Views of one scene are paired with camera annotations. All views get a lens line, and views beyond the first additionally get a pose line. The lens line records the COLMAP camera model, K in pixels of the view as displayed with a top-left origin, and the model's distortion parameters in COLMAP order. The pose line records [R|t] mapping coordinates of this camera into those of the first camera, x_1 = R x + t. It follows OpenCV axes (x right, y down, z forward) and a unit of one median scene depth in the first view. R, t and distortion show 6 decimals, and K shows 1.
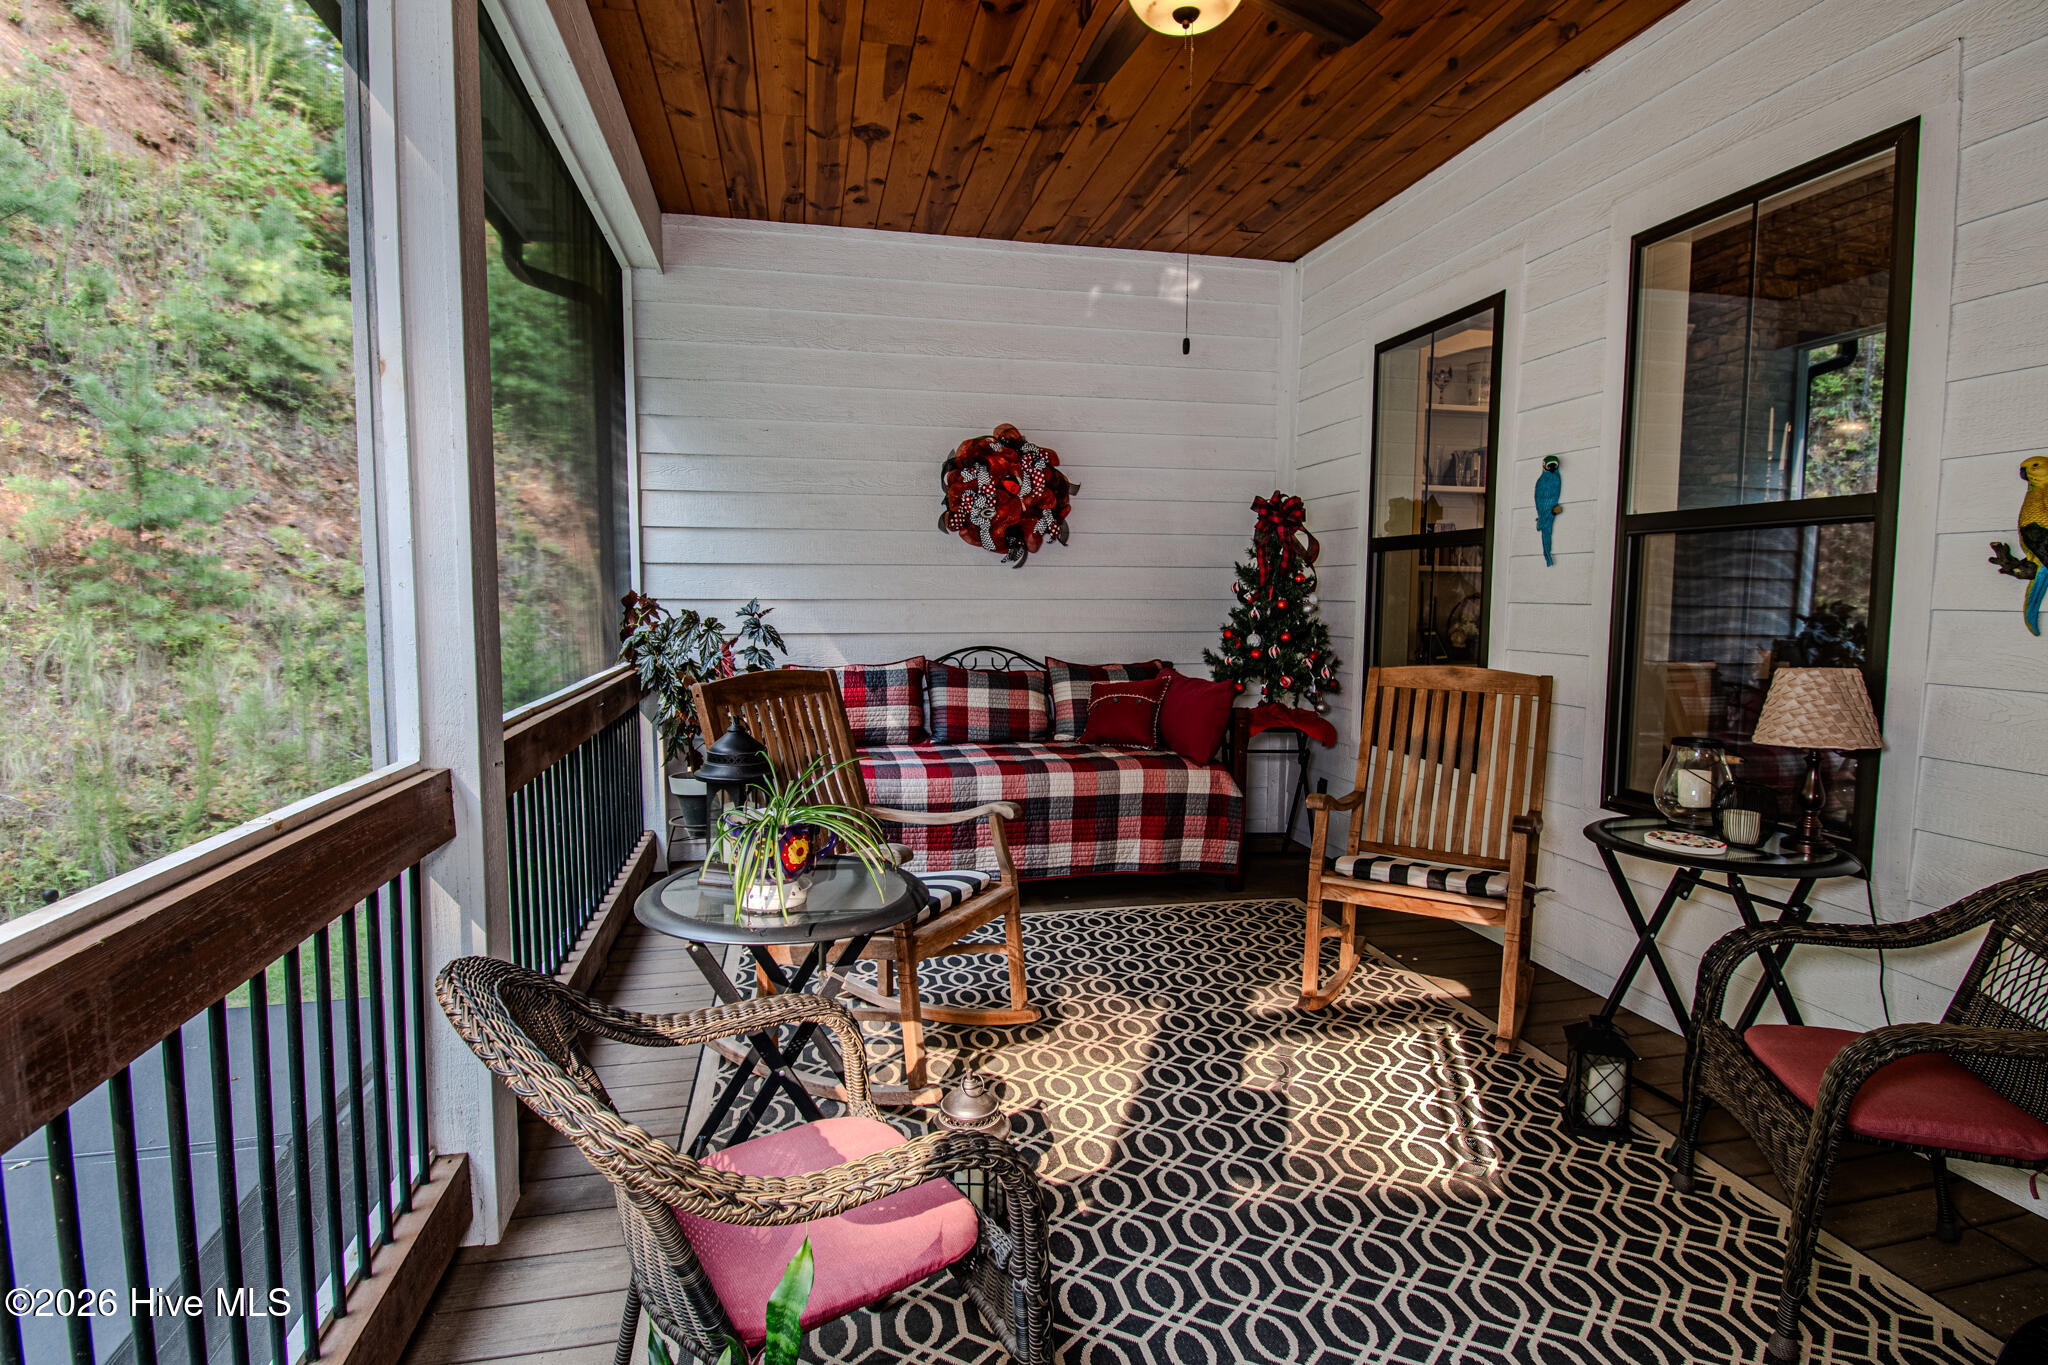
lens RADIAL K [[1026.9, 0, 1024.0], [0, 1026.9, 682.5], [0, 0, 1]] dist [0.025644, -0.032155]
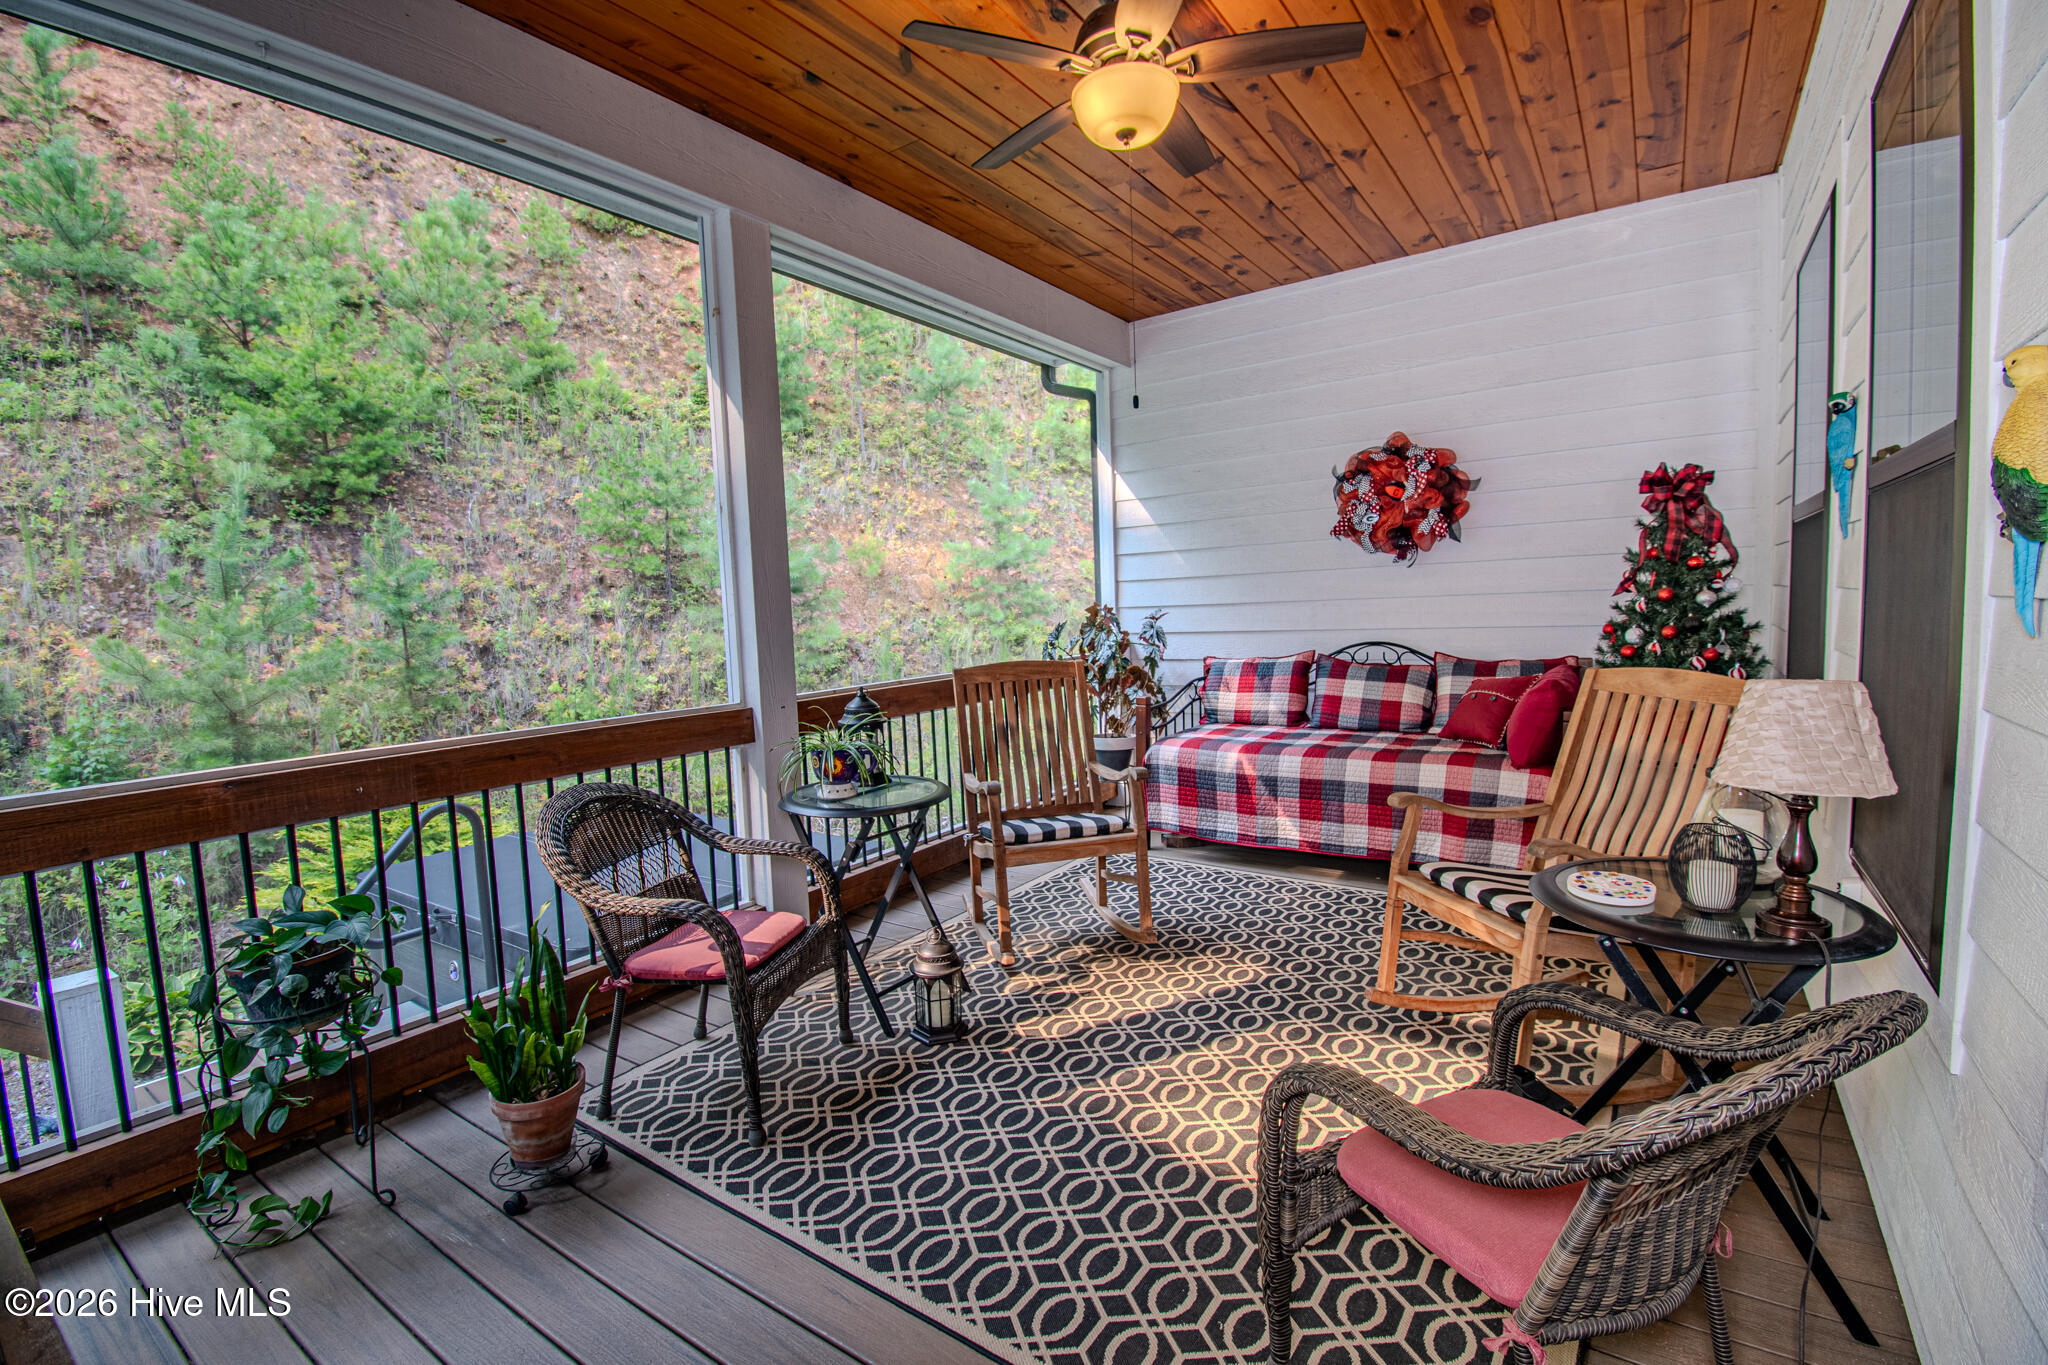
lens RADIAL K [[902.8, 0, 1021.1], [0, 902.8, 684.8], [0, 0, 1]] dist [0.020701, -0.026683]
pose [[0.680317, 0.035284, -0.732069, 0.408558], [-0.022225, 0.999374, 0.027514, -0.007872], [0.732581, -0.002448, 0.680675, 0.078437]]
